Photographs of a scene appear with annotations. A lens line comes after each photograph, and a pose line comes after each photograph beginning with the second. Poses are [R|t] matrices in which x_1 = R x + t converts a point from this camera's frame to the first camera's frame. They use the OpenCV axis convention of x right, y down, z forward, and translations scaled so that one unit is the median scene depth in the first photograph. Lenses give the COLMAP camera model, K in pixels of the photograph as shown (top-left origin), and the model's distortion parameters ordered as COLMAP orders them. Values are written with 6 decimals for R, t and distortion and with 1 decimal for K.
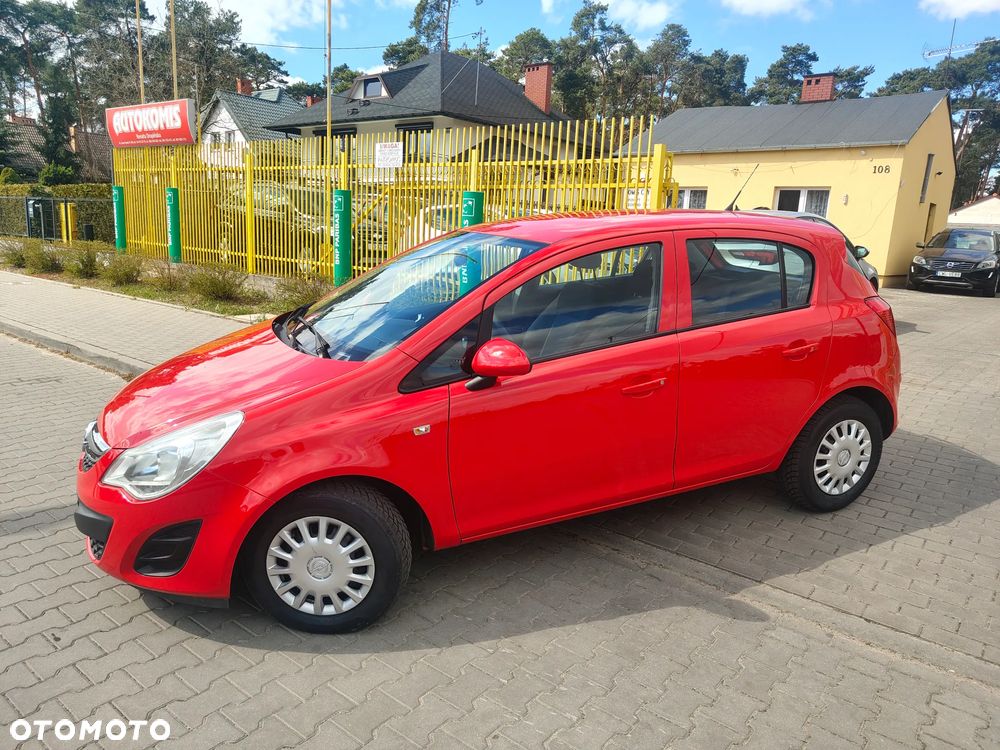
lens RADIAL K [[709.8, 0, 500.0], [0, 709.8, 375.0], [0, 0, 1]] dist [0.005709, -0.001916]
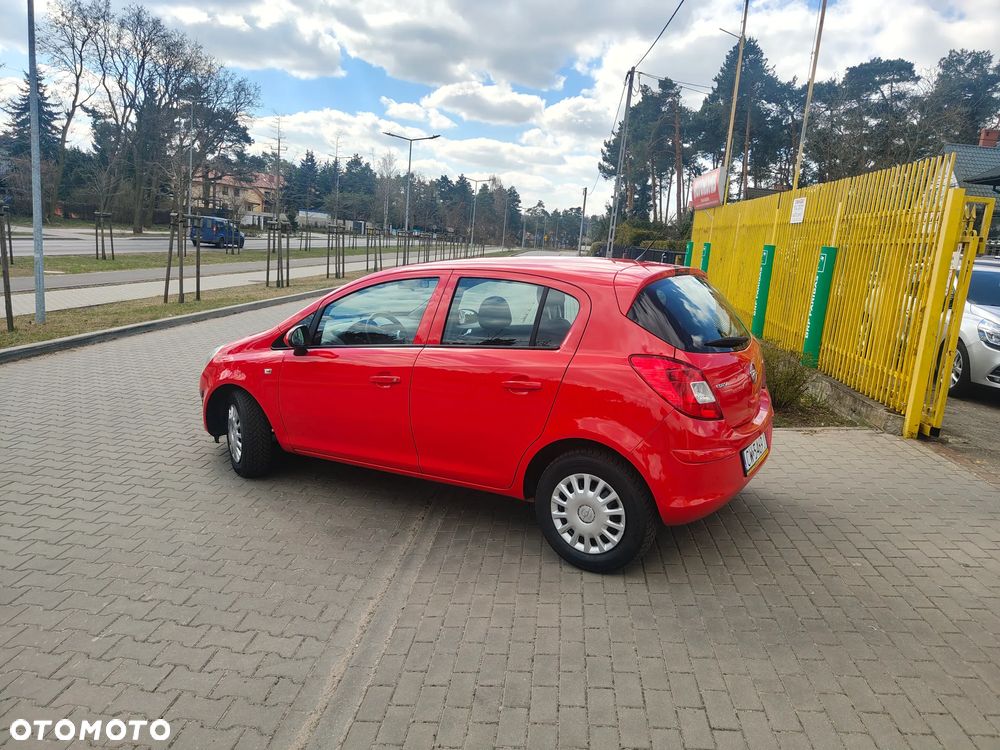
lens RADIAL K [[710.4, 0, 502.8], [0, 710.4, 373.6], [0, 0, 1]] dist [0.007043, -0.004046]
pose [[0.556682, 0.156229, -0.815903, 0.373290], [-0.220186, 0.974778, 0.036420, -0.024997], [0.801014, 0.159376, 0.577041, 0.102975]]
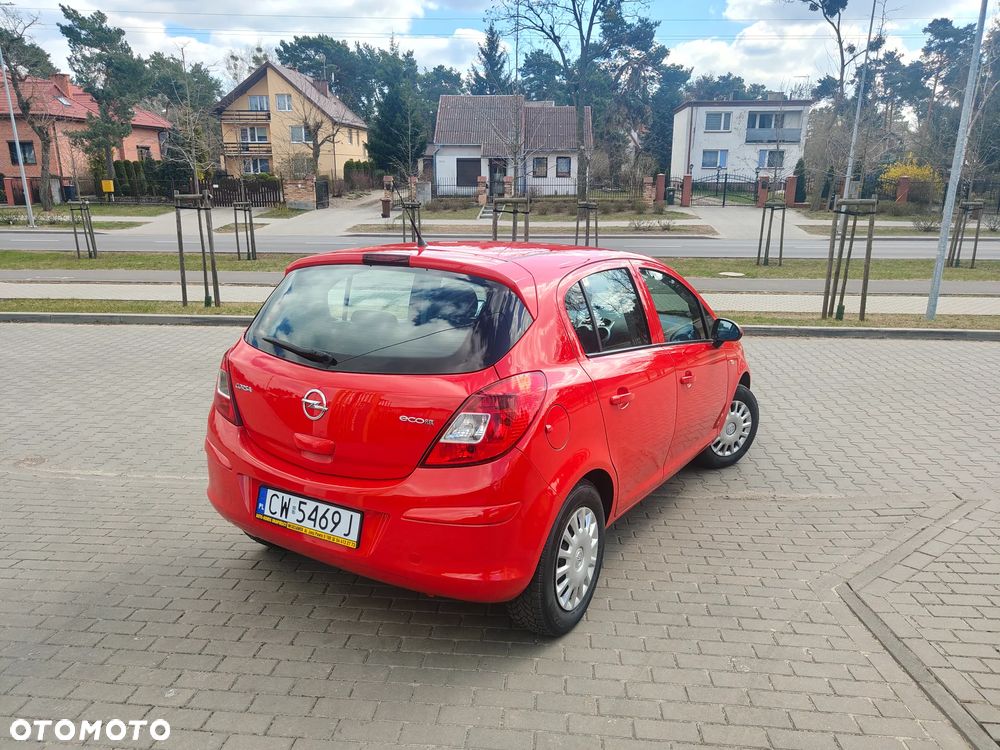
lens RADIAL K [[710.4, 0, 502.8], [0, 710.4, 373.6], [0, 0, 1]] dist [0.007043, -0.004046]
pose [[-0.824347, 0.097119, -0.557692, 0.244979], [-0.157198, 0.907152, 0.390337, -0.150392], [0.543821, 0.409441, -0.732541, 0.591634]]
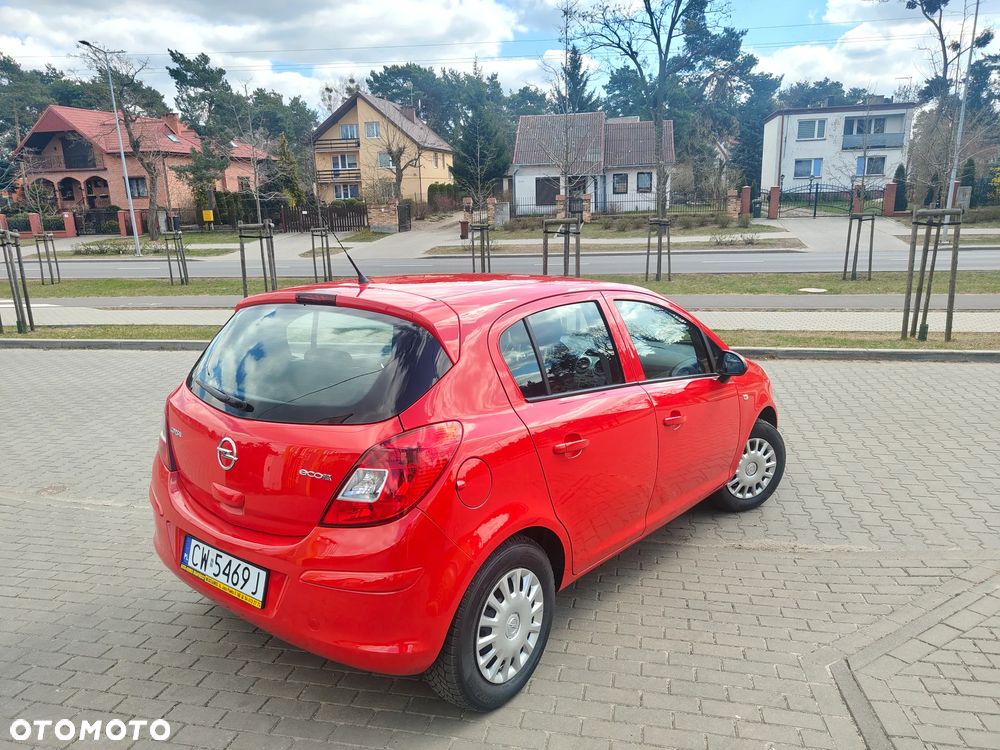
lens RADIAL K [[710.4, 0, 502.8], [0, 710.4, 373.6], [0, 0, 1]] dist [0.007043, -0.004046]
pose [[-0.888237, 0.085026, -0.451449, 0.188238], [-0.108161, 0.916388, 0.385402, -0.158571], [0.446471, 0.391158, -0.804773, 0.599292]]
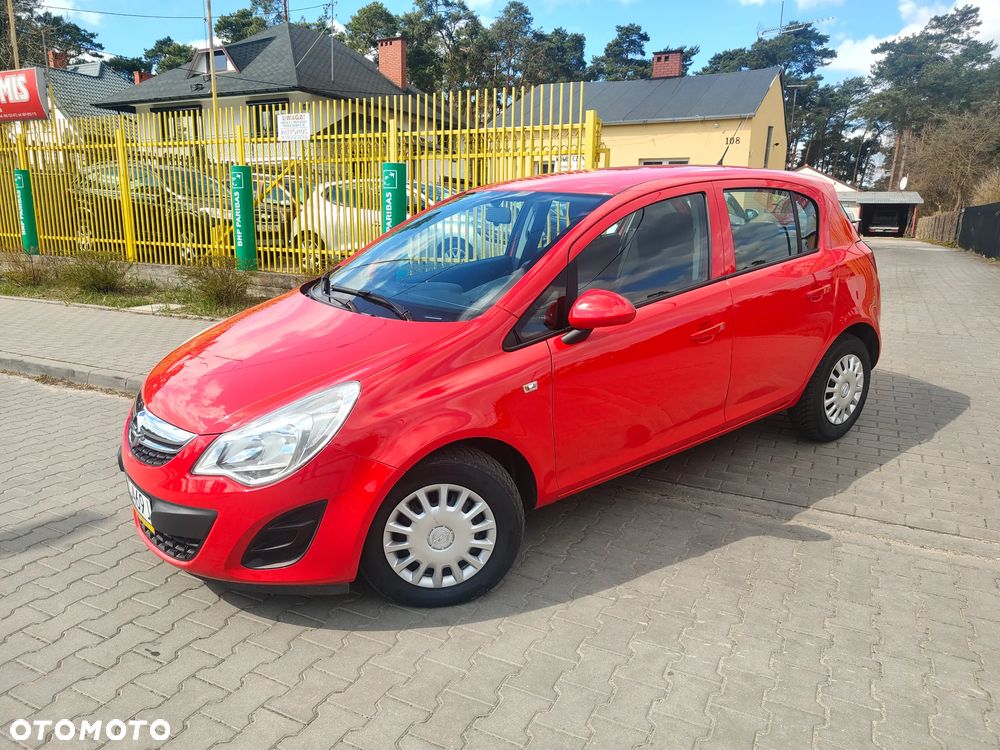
lens RADIAL K [[710.4, 0, 502.8], [0, 710.4, 373.6], [0, 0, 1]] dist [0.007043, -0.004046]
pose [[0.977296, -0.078653, 0.196738, -0.077371], [0.073843, 0.996767, 0.031675, 0.005876], [-0.198593, -0.016428, 0.979944, 0.010556]]
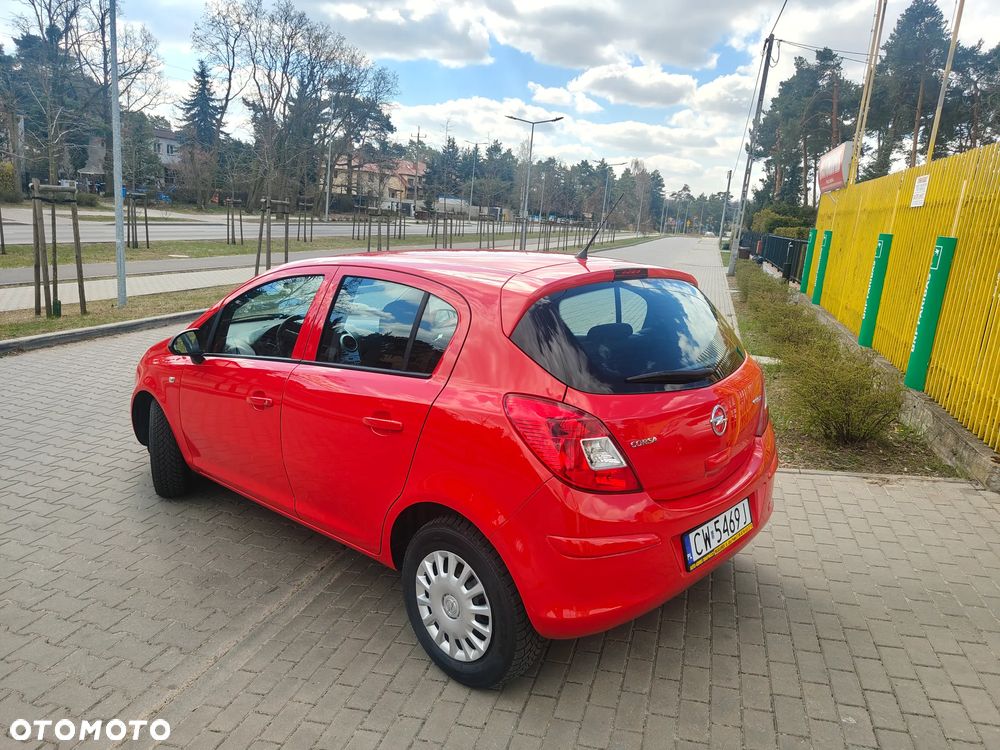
lens RADIAL K [[710.4, 0, 502.8], [0, 710.4, 373.6], [0, 0, 1]] dist [0.007043, -0.004046]
pose [[0.383155, 0.191803, -0.903551, 0.347921], [-0.246185, 0.964025, 0.100244, -0.060099], [0.890273, 0.184031, 0.416589, 0.225814]]
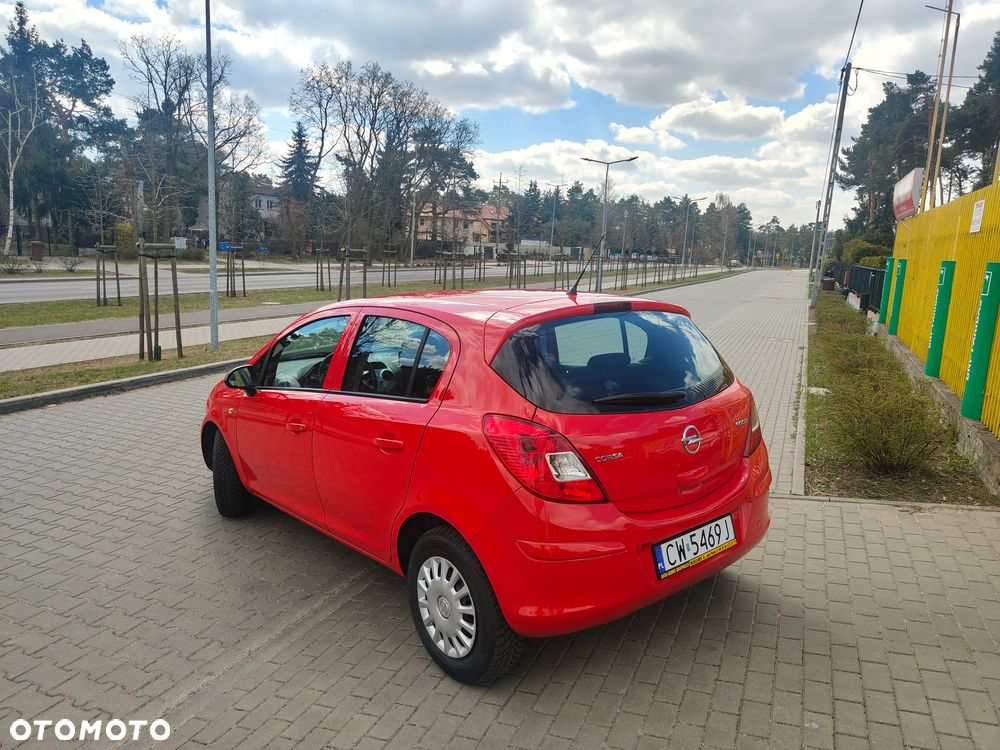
lens RADIAL K [[709.8, 0, 500.0], [0, 709.8, 375.0], [0, 0, 1]] dist [0.005709, -0.001916]
pose [[0.268576, 0.139108, -0.953161, 0.385003], [-0.224354, 0.971337, 0.078543, -0.066154], [0.936767, 0.192750, 0.292088, 0.247952]]
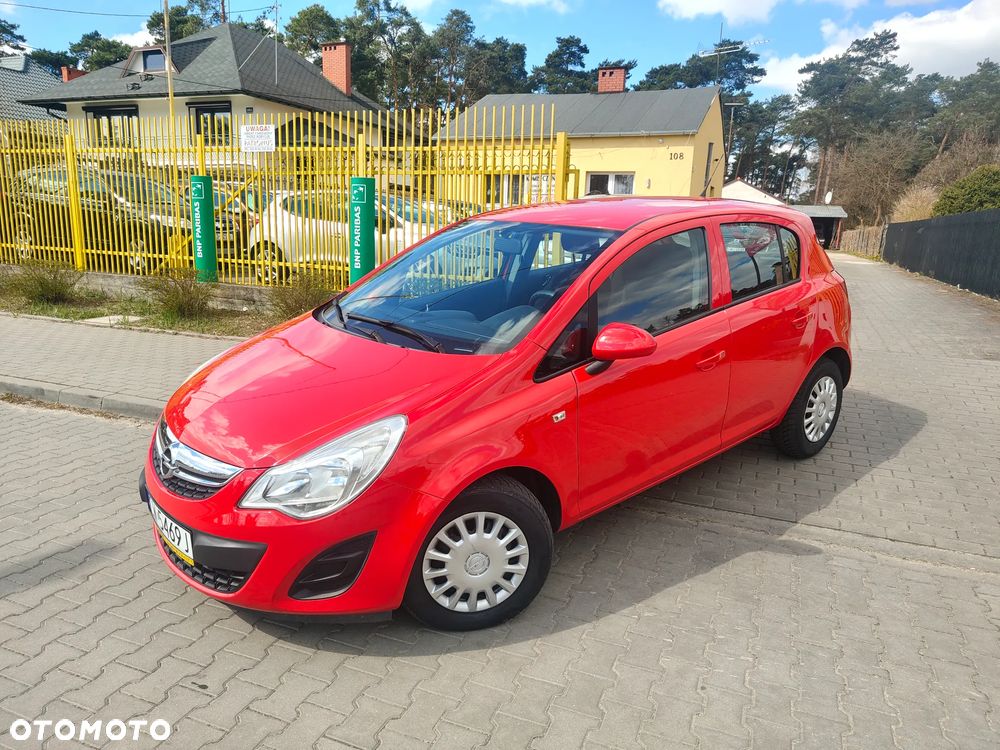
lens RADIAL K [[709.8, 0, 500.0], [0, 709.8, 375.0], [0, 0, 1]] dist [0.005709, -0.001916]
pose [[0.957855, -0.078679, 0.276268, -0.107525], [0.072726, 0.996847, 0.031744, -0.004747], [-0.277895, -0.010314, 0.960556, 0.008911]]
